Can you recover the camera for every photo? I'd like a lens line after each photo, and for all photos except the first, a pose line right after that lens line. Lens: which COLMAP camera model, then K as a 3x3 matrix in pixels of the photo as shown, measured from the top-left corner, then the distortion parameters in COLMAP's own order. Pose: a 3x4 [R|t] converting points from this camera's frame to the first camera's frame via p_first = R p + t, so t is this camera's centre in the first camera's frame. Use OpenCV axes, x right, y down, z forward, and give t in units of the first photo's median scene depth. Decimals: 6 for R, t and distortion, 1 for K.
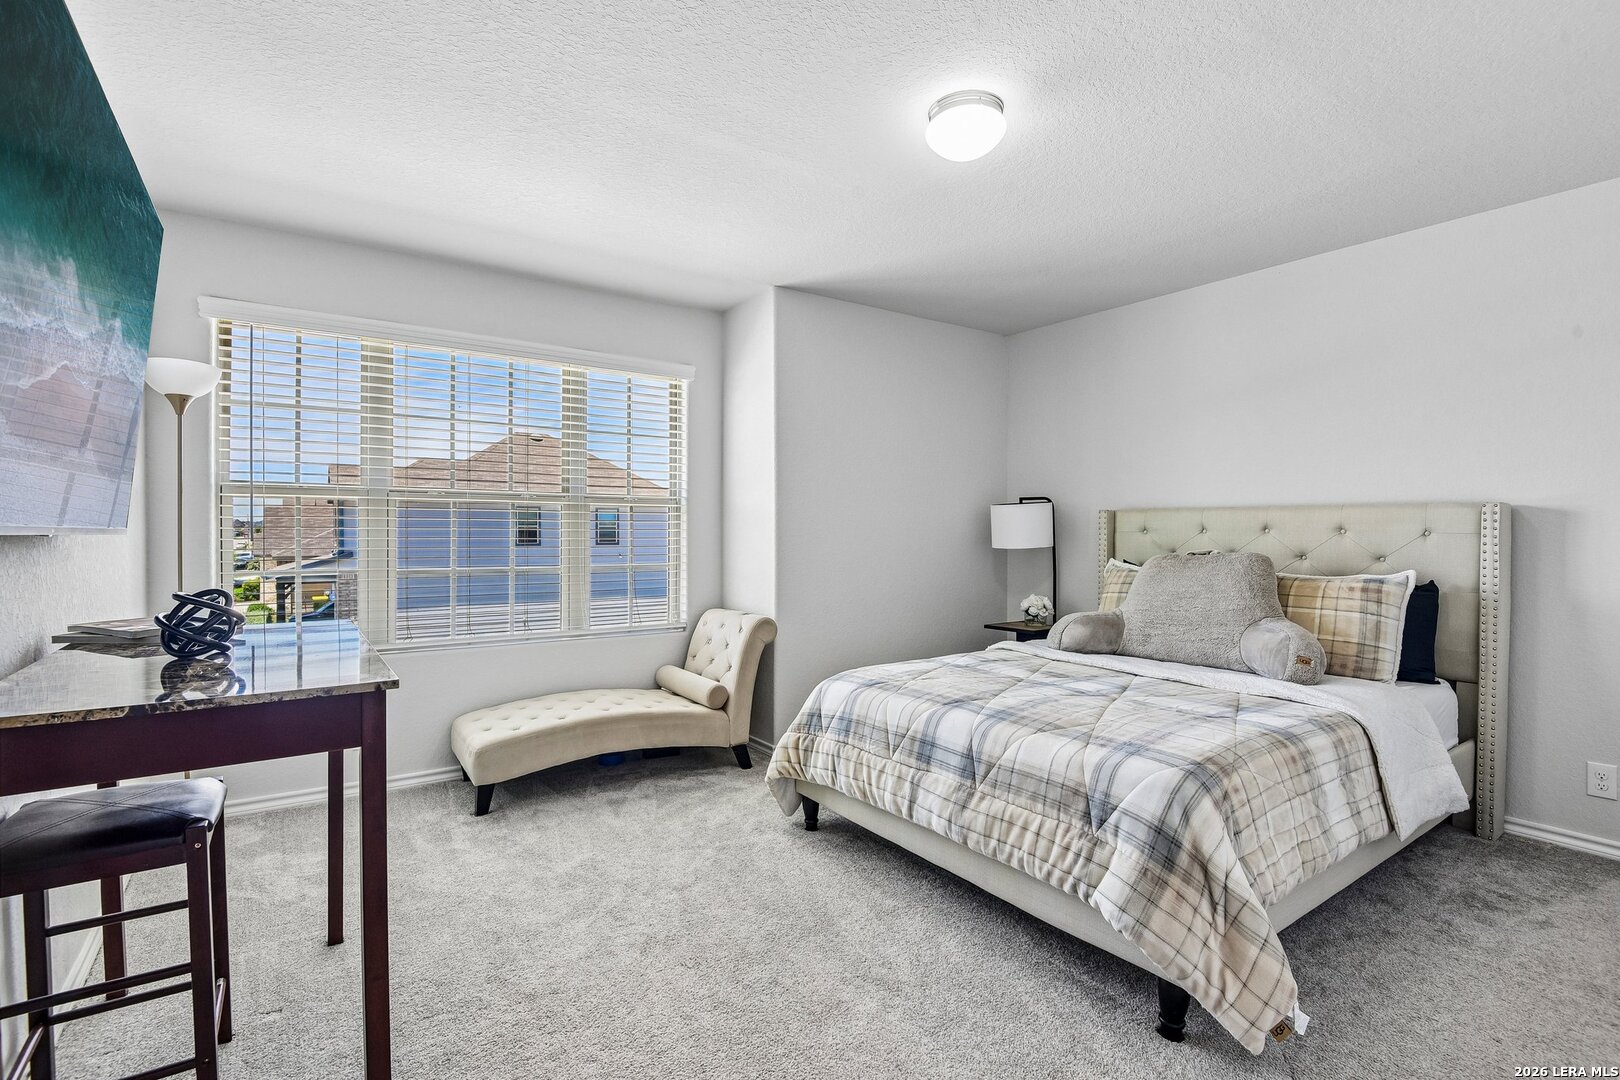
lens RADIAL K [[769.5, 0, 813.5], [0, 769.5, 541.4], [0, 0, 1]] dist [-0.013714, -0.000539]
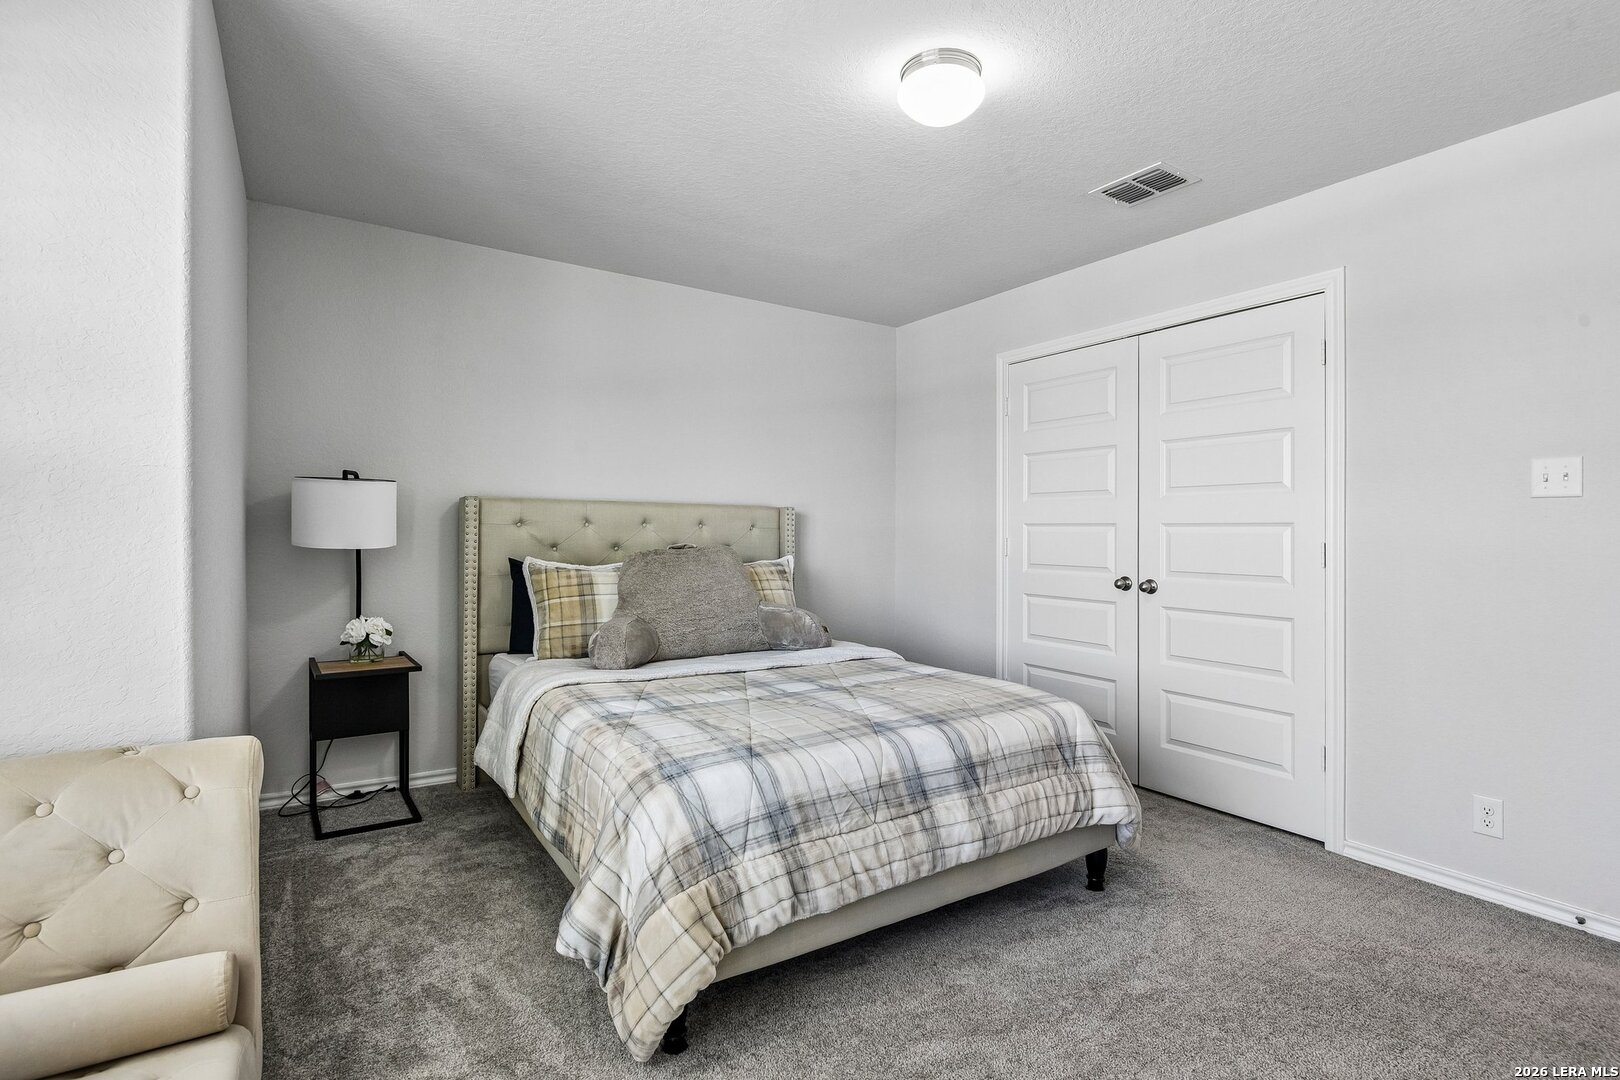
lens RADIAL K [[776.4, 0, 811.4], [0, 776.4, 535.1], [0, 0, 1]] dist [-0.005137, -0.000111]
pose [[0.023009, -0.011125, 0.999673, -0.614683], [0.003395, 0.999933, 0.011050, -0.013163], [-0.999730, 0.003140, 0.023045, 0.949097]]
